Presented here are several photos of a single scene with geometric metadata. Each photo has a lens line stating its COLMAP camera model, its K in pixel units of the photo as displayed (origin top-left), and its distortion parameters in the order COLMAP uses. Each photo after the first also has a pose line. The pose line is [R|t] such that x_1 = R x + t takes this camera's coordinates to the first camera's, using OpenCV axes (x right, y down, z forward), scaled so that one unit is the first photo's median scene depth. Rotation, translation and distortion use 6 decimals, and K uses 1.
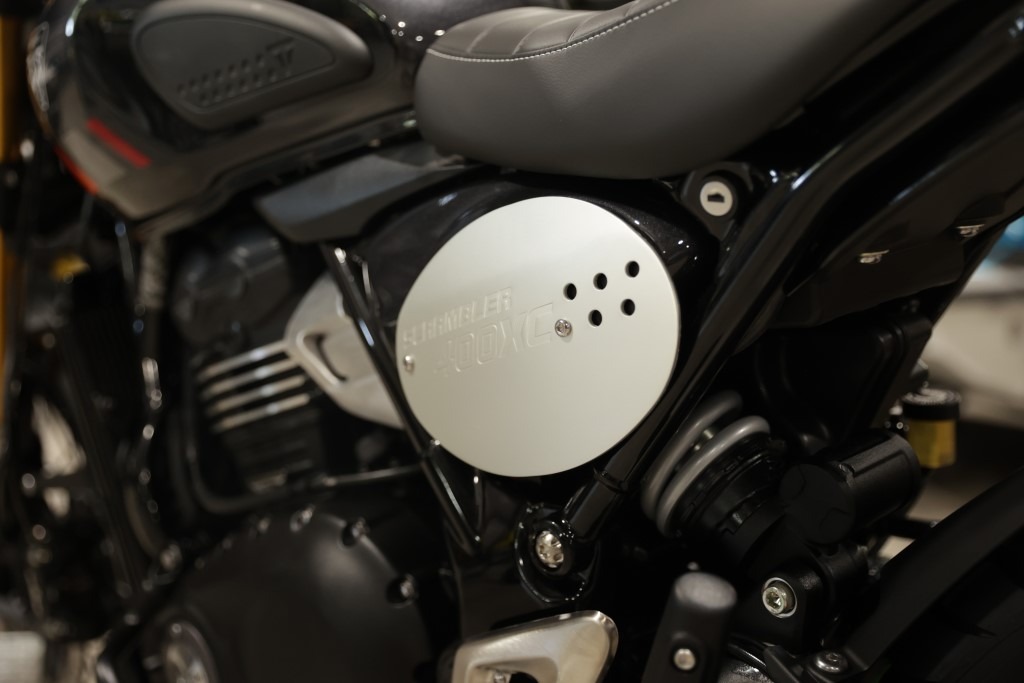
lens RADIAL K [[1308.2, 0, 515.3], [0, 1308.2, 334.6], [0, 0, 1]] dist [-0.025020, 0.000000]
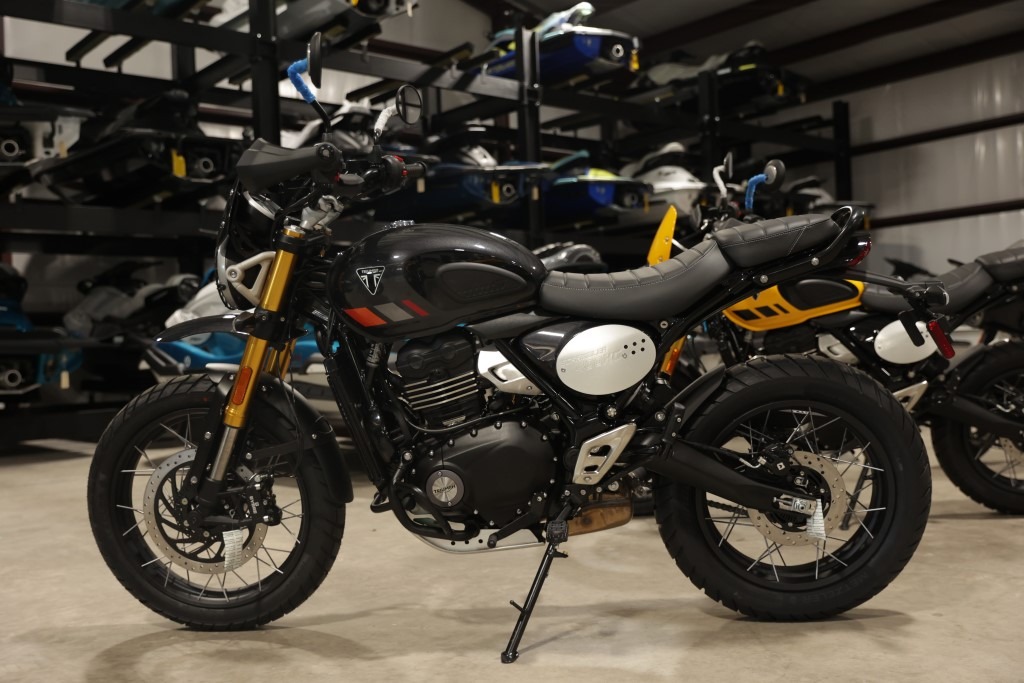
lens RADIAL K [[1021.1, 0, 519.4], [0, 1021.1, 347.0], [0, 0, 1]] dist [-0.002606, 0.000000]
pose [[0.744275, -0.032973, 0.667059, -1.893779], [0.076943, 0.996364, -0.036598, 0.048661], [-0.663426, 0.078565, 0.744106, -0.964580]]
